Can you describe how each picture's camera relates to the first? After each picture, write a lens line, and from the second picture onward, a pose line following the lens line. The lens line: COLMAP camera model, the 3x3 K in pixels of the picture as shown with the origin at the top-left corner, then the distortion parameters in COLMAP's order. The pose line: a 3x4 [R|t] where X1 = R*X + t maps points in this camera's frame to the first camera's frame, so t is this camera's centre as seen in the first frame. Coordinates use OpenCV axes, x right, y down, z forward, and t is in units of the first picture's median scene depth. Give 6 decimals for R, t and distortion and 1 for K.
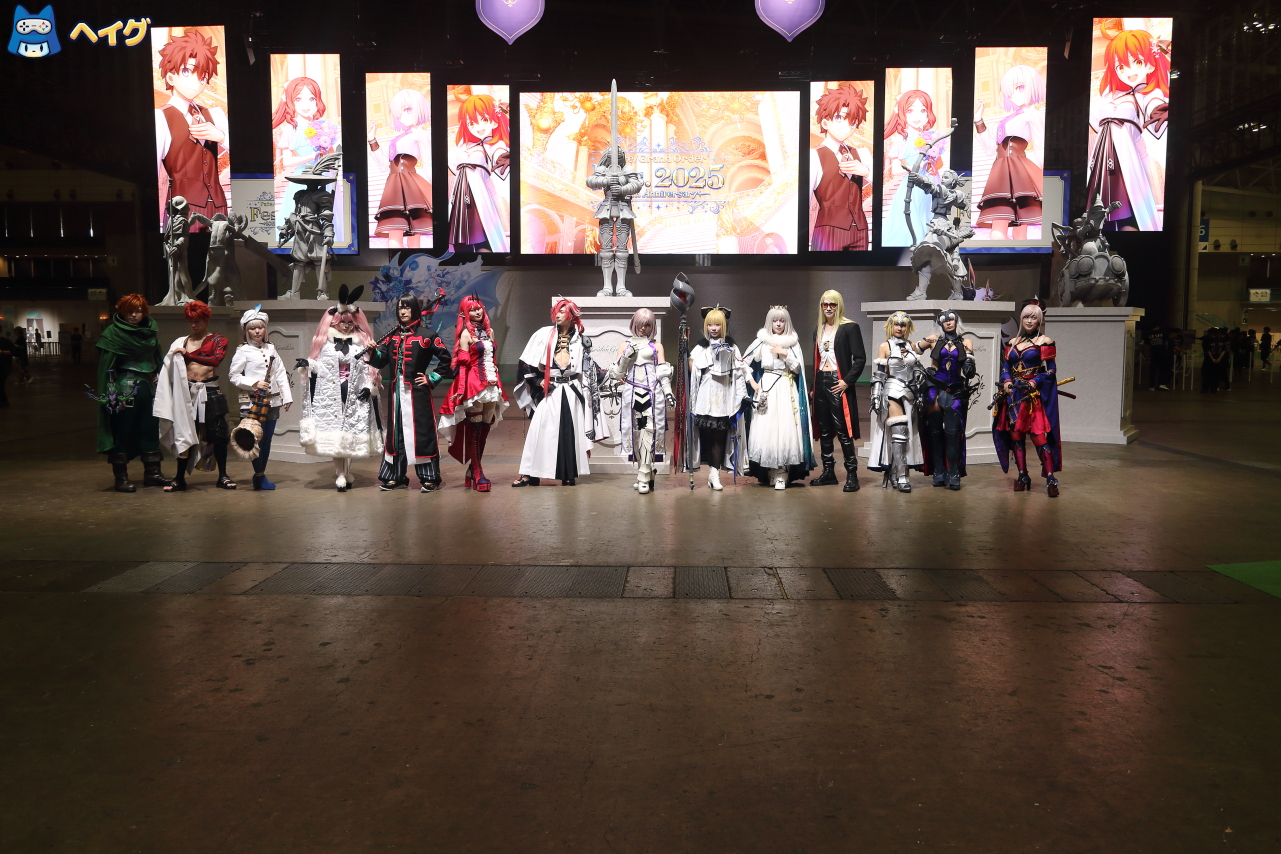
lens RADIAL K [[1127.9, 0, 636.9], [0, 1127.9, 428.9], [0, 0, 1]] dist [0.055007, -0.082341]
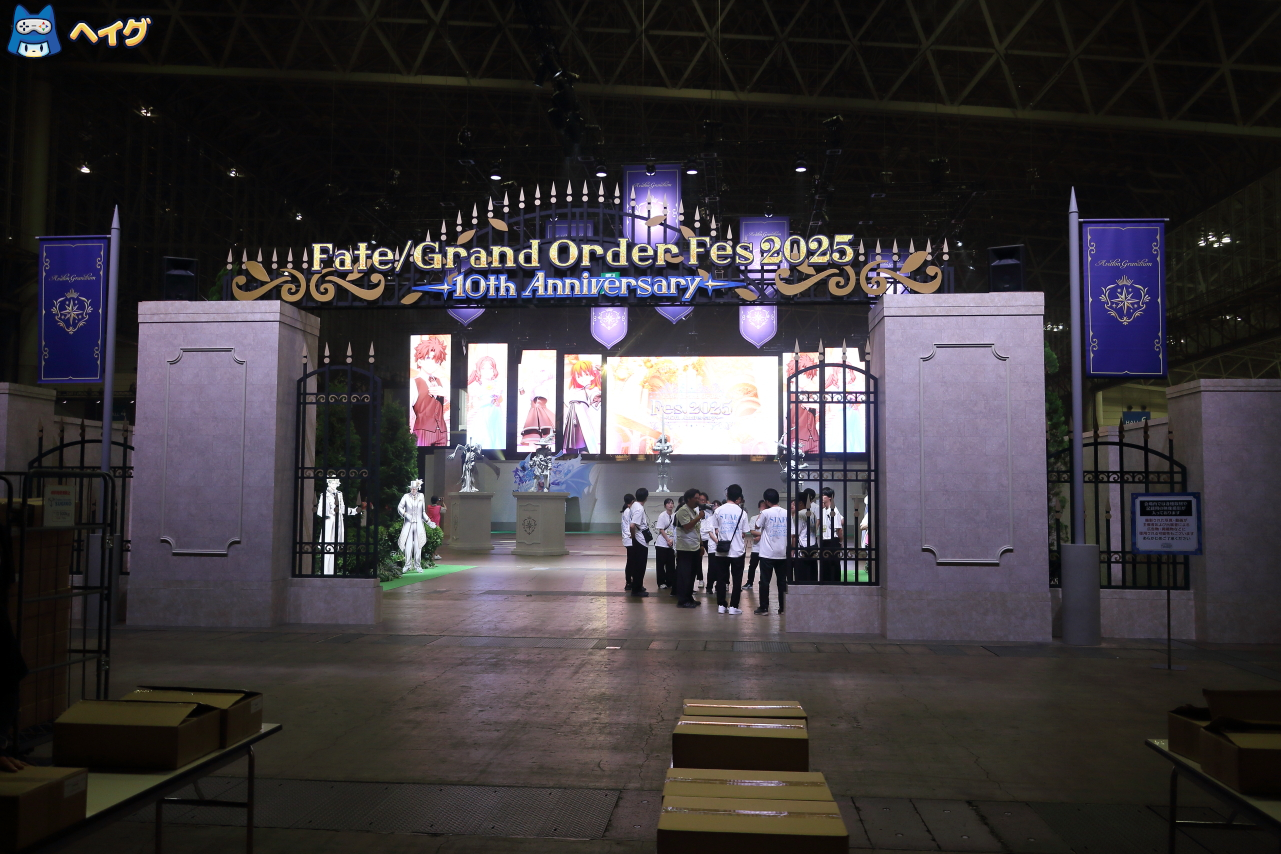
lens RADIAL K [[1100.9, 0, 639.4], [0, 1100.9, 428.9], [0, 0, 1]] dist [-0.151948, 0.118108]
pose [[0.999032, 0.002834, -0.043899, 0.015537], [-0.009283, 0.989032, -0.147408, 0.046672], [0.043000, 0.147673, 0.988101, -0.633340]]
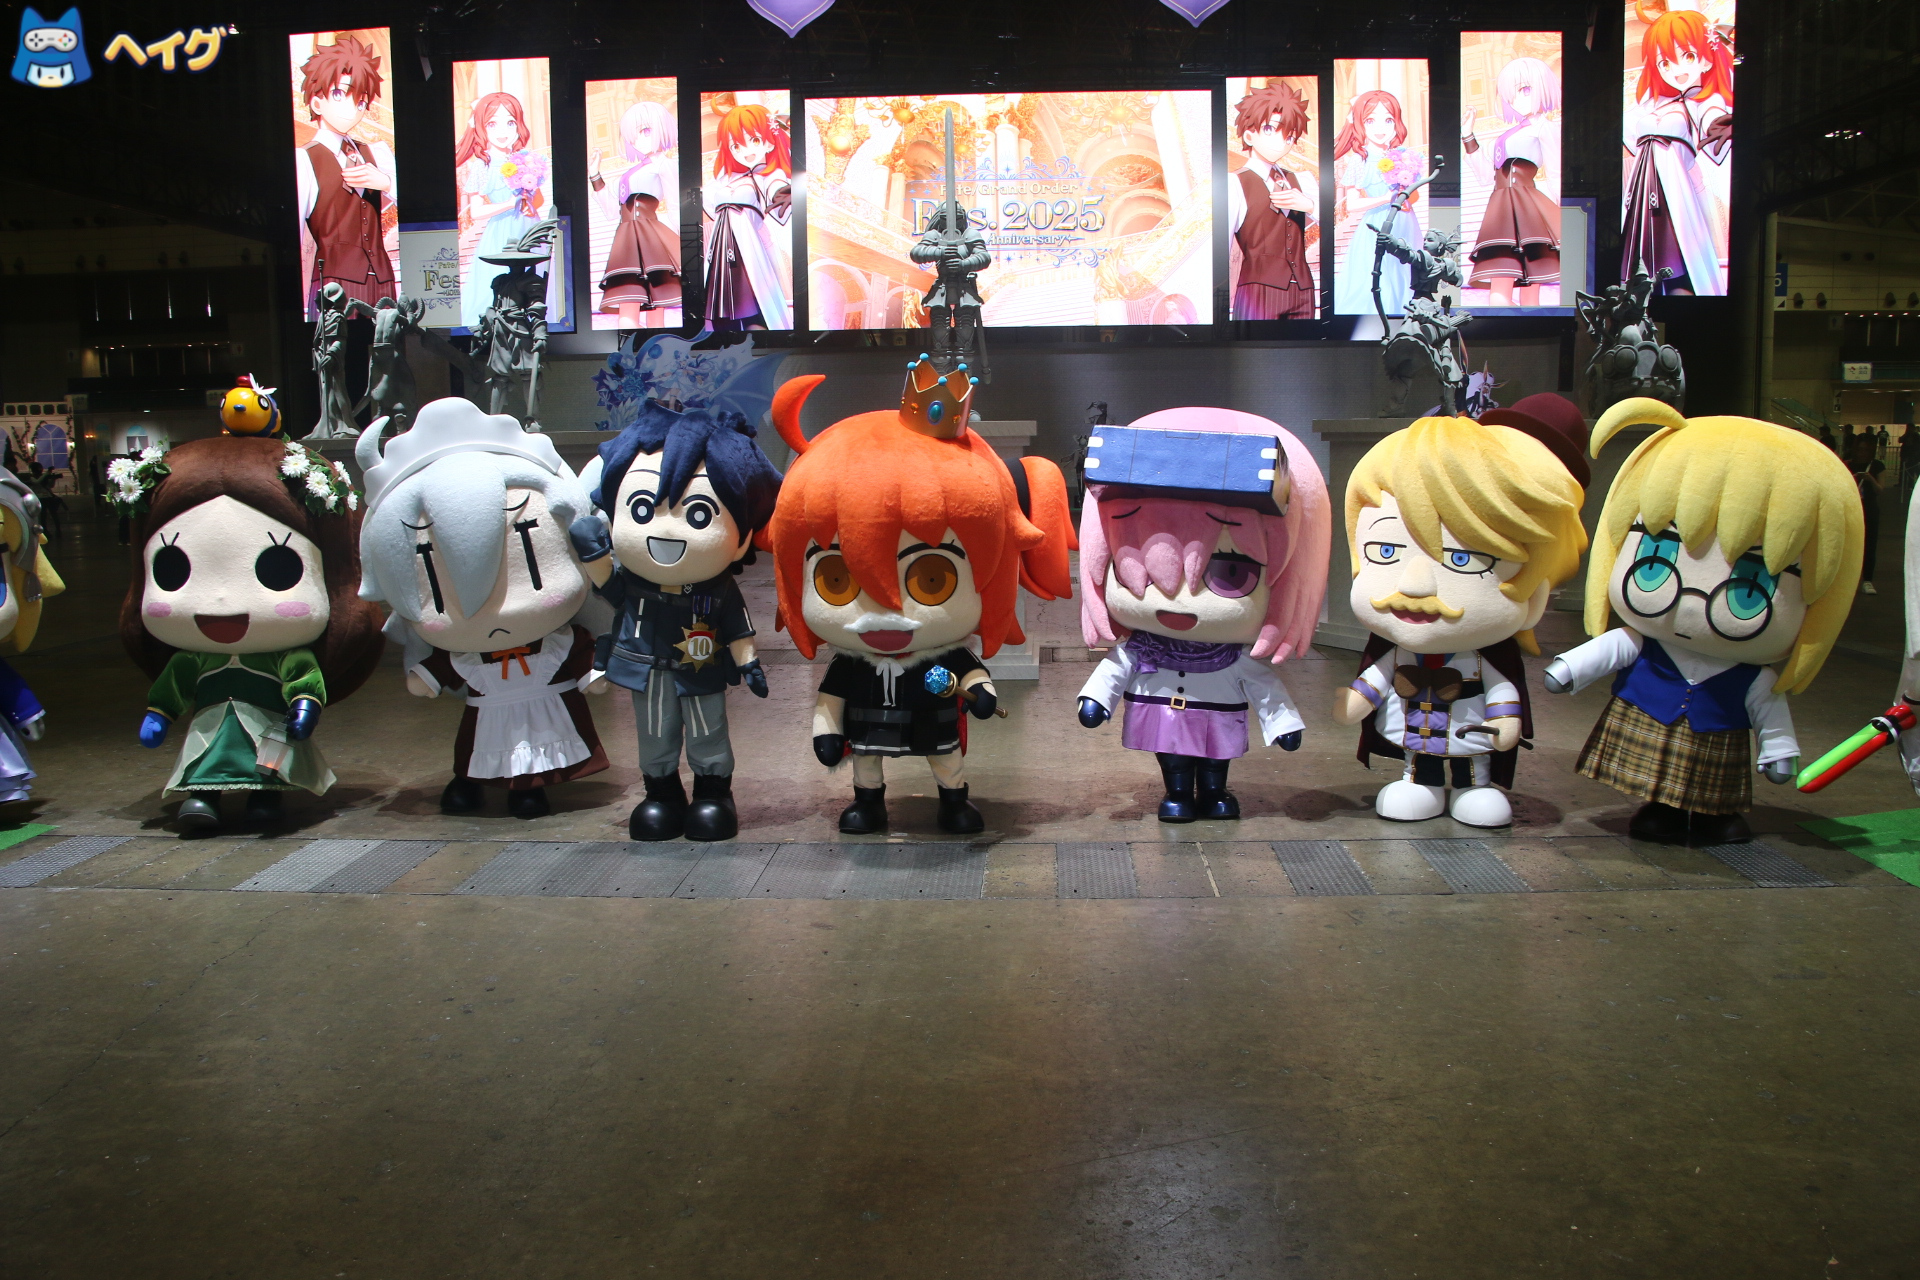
lens RADIAL K [[1650.1, 0, 949.7], [0, 1650.1, 636.9], [0, 0, 1]] dist [-0.151948, 0.118108]
pose [[0.999725, -0.015178, -0.017903, -0.002873], [0.015940, 0.998939, 0.043212, -0.012502], [0.017228, -0.043486, 0.998906, -0.000559]]
